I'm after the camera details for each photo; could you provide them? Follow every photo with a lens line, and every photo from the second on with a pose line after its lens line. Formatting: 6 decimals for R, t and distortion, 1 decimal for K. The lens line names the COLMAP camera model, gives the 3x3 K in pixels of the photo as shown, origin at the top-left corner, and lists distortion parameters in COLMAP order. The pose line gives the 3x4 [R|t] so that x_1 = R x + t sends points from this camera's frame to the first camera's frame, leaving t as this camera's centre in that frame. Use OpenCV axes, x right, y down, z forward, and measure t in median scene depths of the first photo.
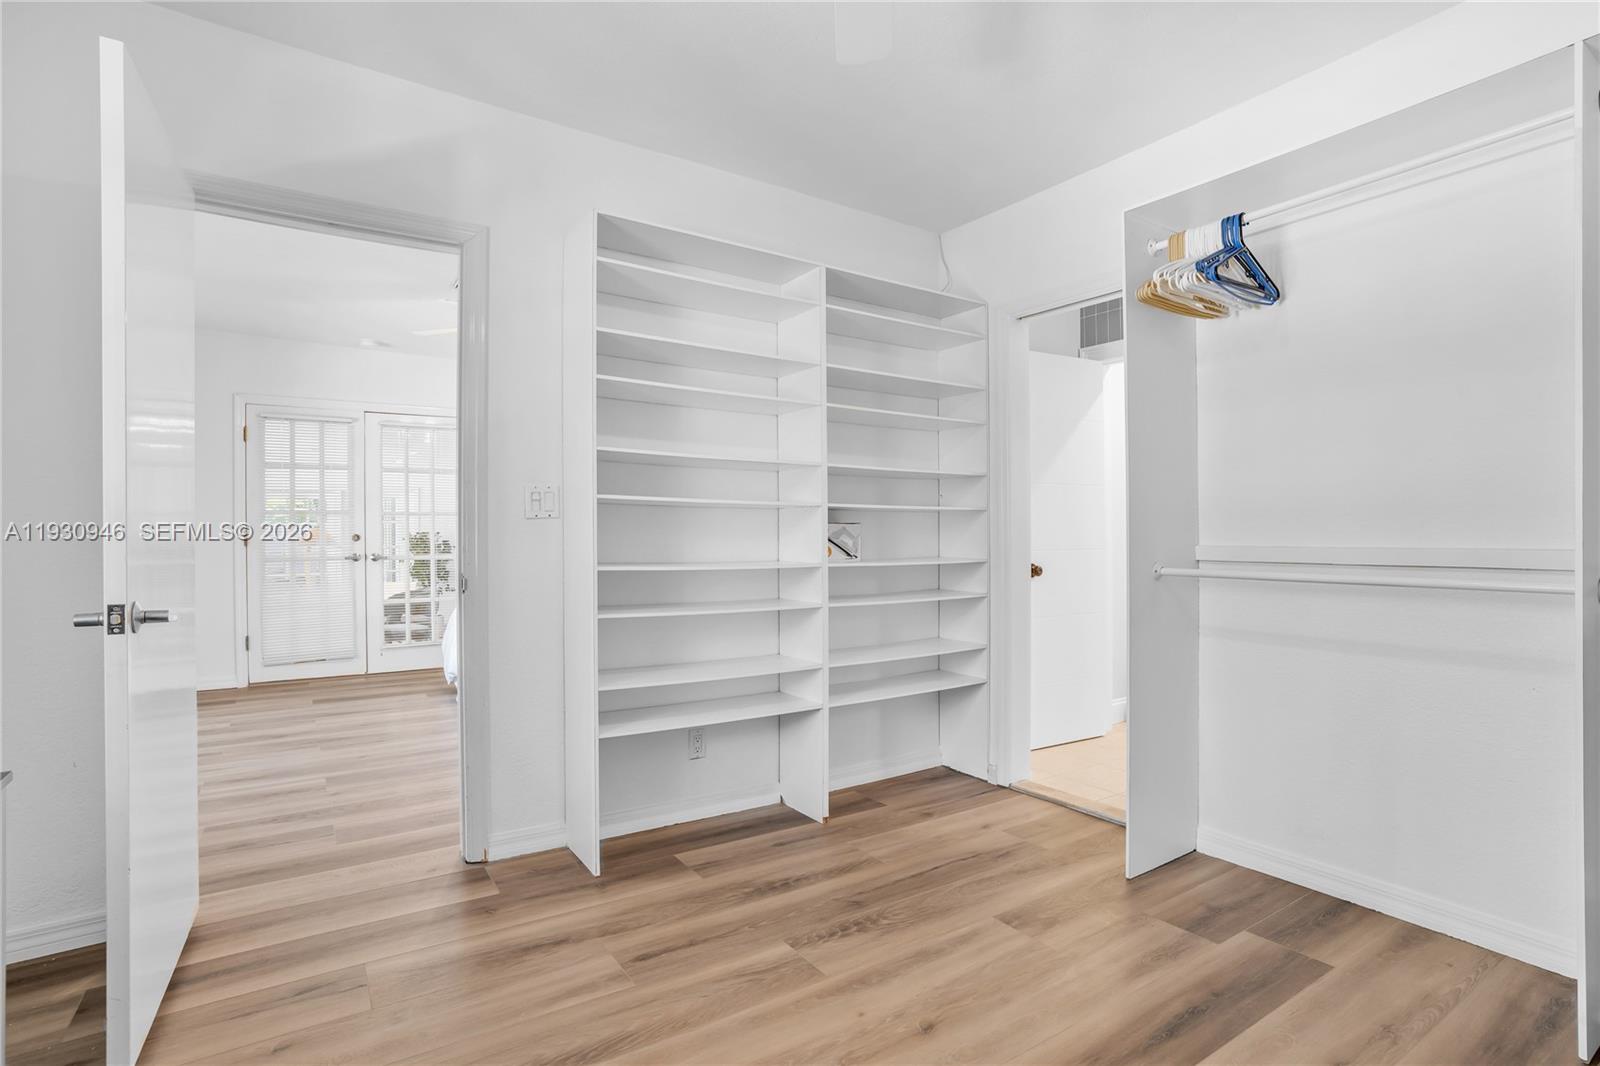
lens RADIAL K [[802.7, 0, 799.8], [0, 802.7, 533.2], [0, 0, 1]] dist [-0.051553, 0.005681]
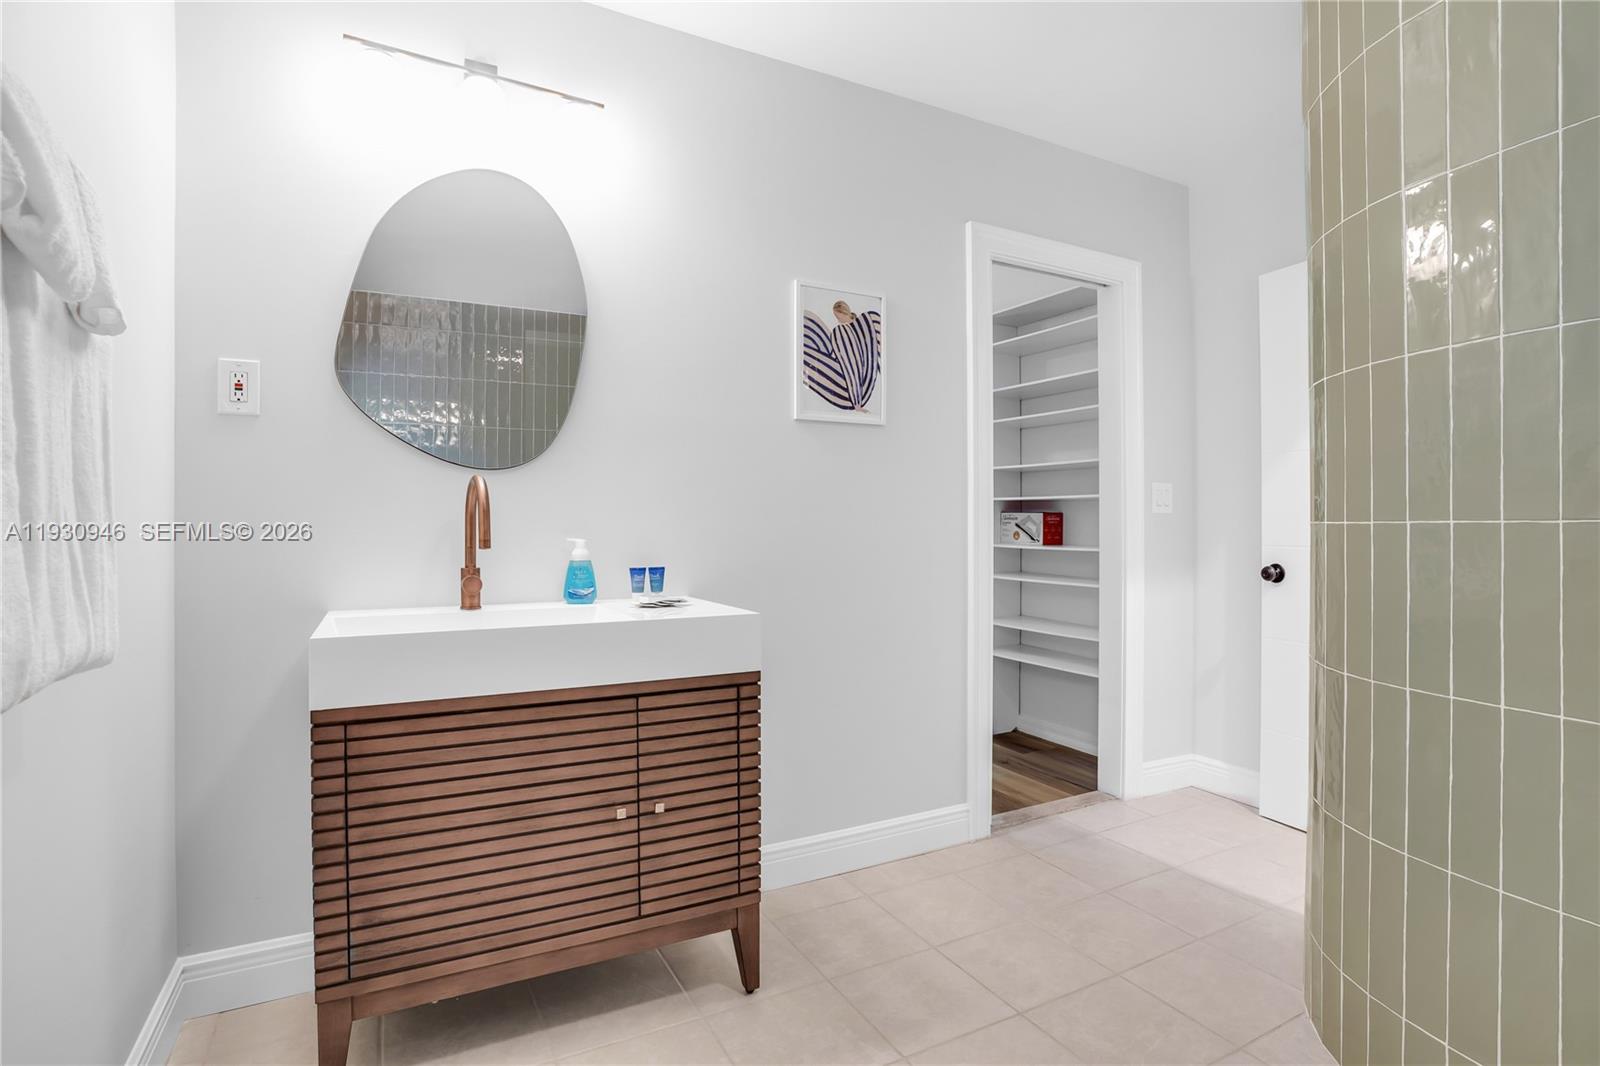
lens RADIAL K [[802.7, 0, 802.8], [0, 802.7, 526.7], [0, 0, 1]] dist [-0.051553, 0.005681]
pose [[-0.089505, 0.005899, -0.995969, 1.273674], [-0.004996, 0.999967, 0.006372, 0.004010], [0.995974, 0.005546, -0.089473, 0.770661]]
